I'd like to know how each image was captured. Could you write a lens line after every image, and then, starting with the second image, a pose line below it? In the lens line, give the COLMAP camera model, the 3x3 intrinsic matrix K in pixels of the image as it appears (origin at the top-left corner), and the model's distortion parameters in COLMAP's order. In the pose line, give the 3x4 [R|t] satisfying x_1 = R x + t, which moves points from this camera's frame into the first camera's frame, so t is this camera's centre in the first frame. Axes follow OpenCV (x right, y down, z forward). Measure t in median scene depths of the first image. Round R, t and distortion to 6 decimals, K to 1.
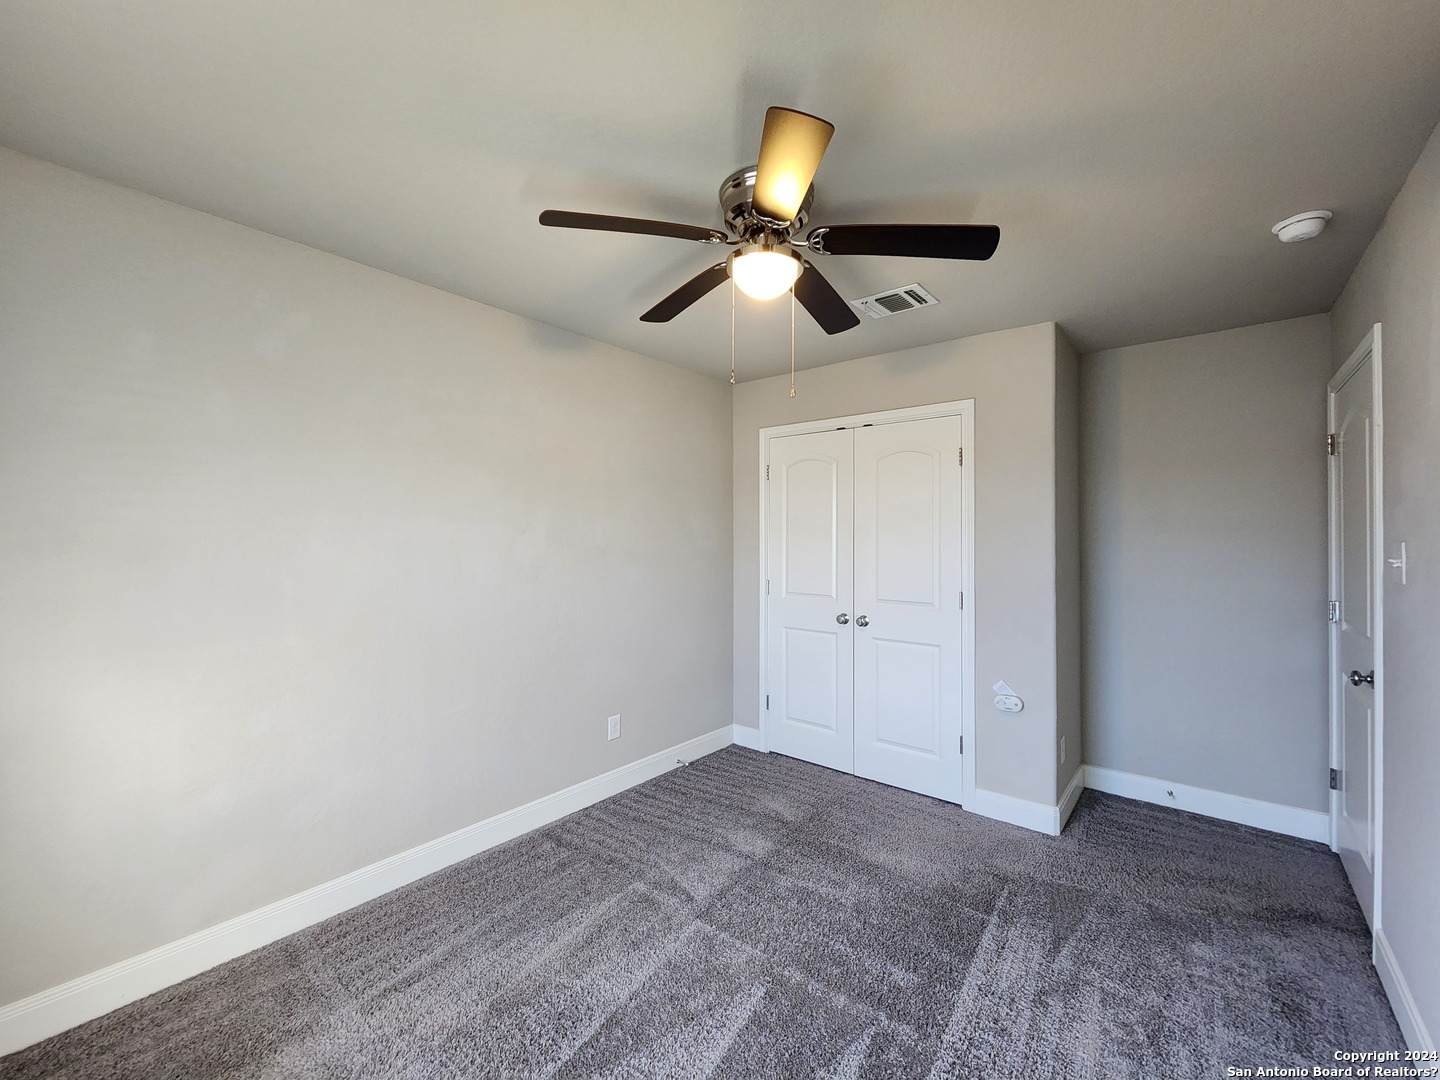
lens RADIAL K [[583.6, 0, 735.6], [0, 583.6, 533.6], [0, 0, 1]] dist [0.006150, -0.003604]
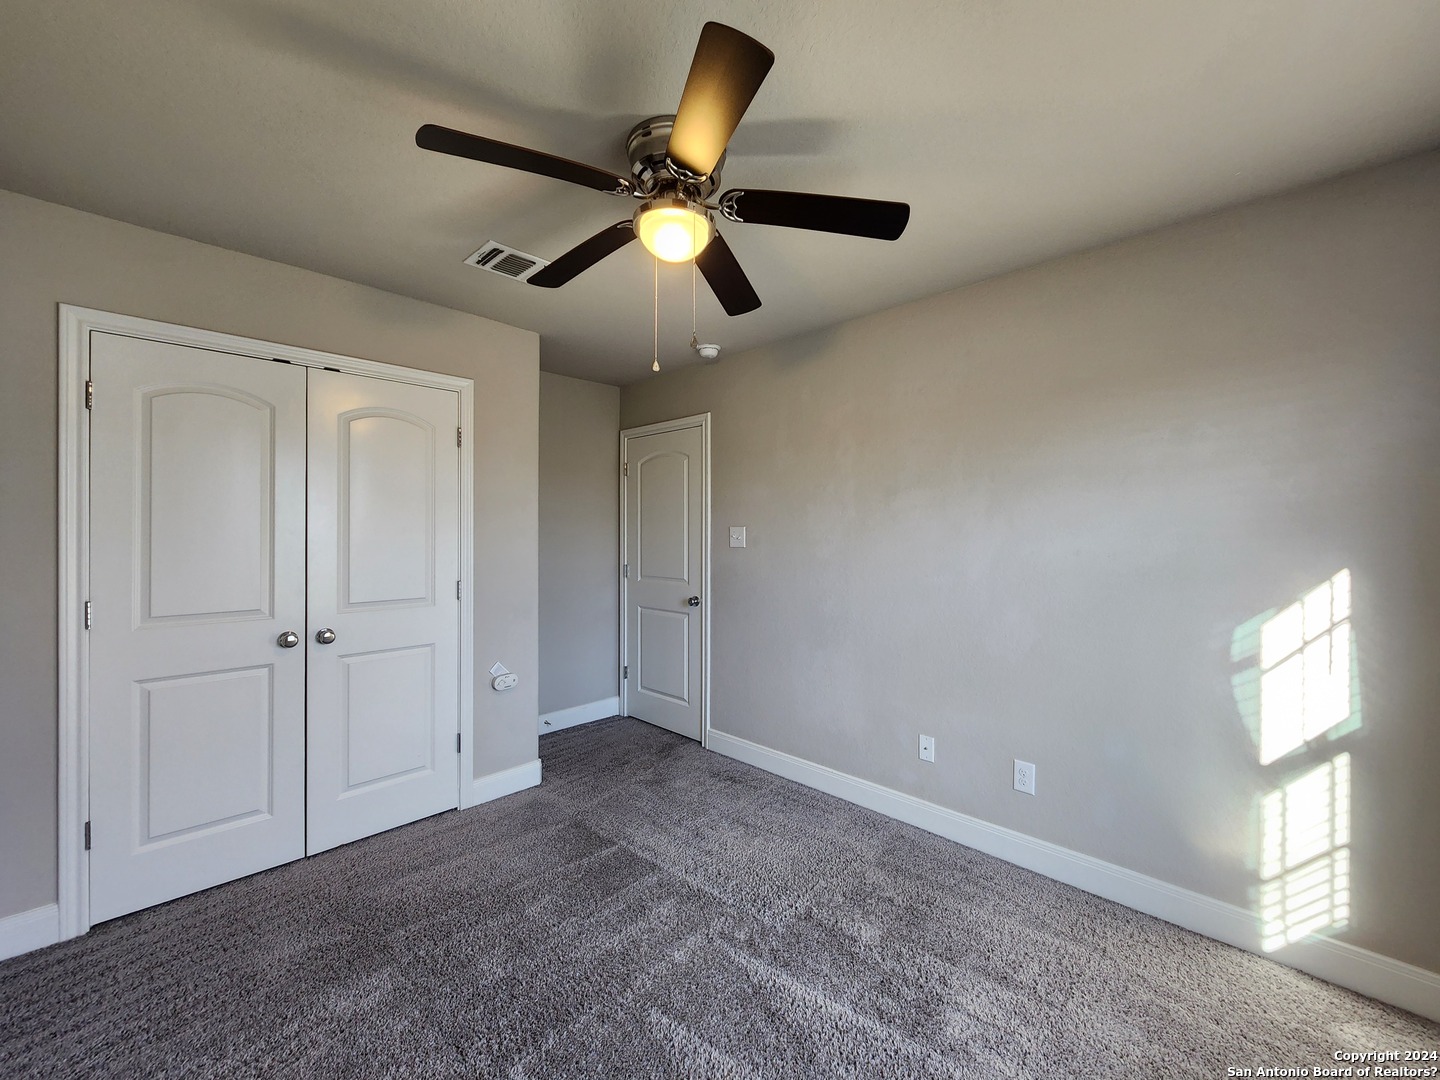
lens RADIAL K [[583.6, 0, 735.6], [0, 583.6, 533.6], [0, 0, 1]] dist [0.006150, -0.003604]
pose [[0.092890, -0.009870, 0.995627, -0.553261], [-0.013739, 0.999843, 0.011194, 0.006186], [-0.995582, -0.014719, 0.092740, 0.512961]]
